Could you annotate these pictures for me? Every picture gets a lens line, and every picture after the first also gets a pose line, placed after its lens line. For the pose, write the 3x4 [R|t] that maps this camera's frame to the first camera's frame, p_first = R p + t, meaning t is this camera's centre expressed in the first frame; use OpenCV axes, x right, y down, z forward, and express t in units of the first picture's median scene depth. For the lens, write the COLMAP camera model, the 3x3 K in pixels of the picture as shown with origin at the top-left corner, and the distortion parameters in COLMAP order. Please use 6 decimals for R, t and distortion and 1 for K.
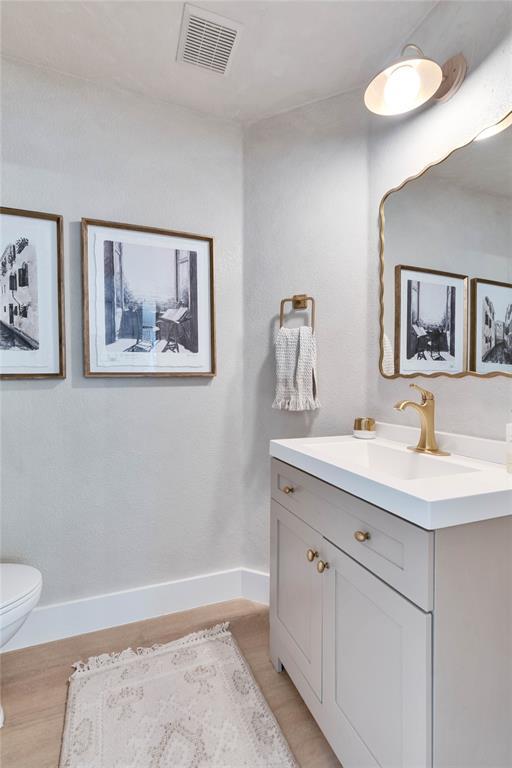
lens RADIAL K [[347.1, 0, 255.5], [0, 347.1, 381.1], [0, 0, 1]] dist [0.002353, 0.000364]
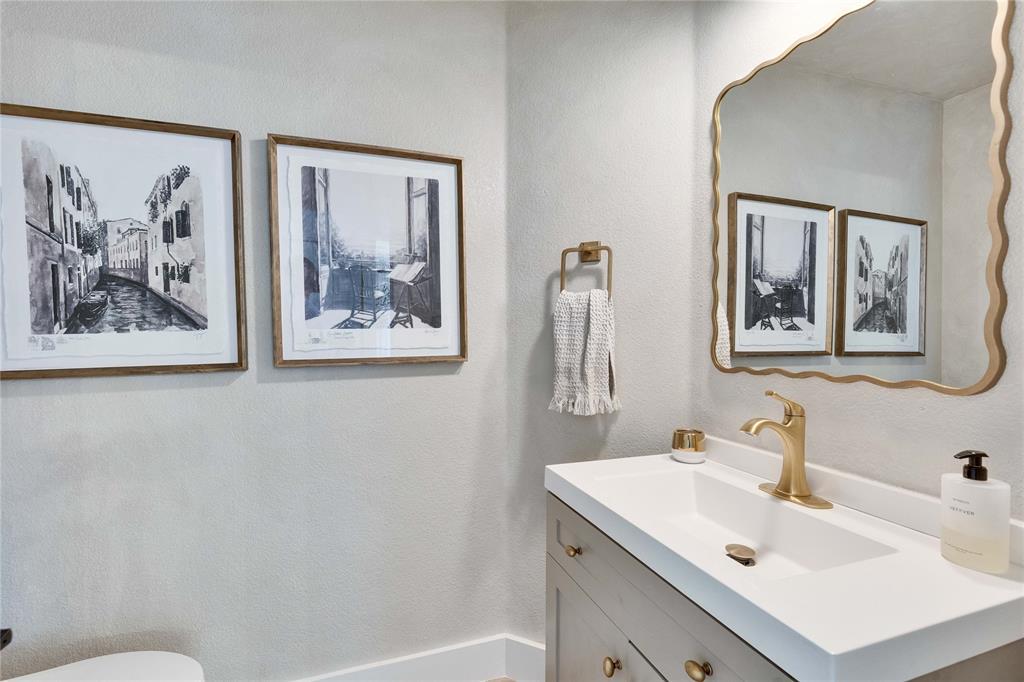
lens RADIAL K [[462.8, 0, 511.9], [0, 462.8, 351.1], [0, 0, 1]] dist [0.002353, 0.000364]
pose [[0.999400, -0.001573, -0.034613, 0.007316], [0.002122, 0.999872, 0.015840, -0.054505], [0.034583, -0.015904, 0.999275, 0.097036]]
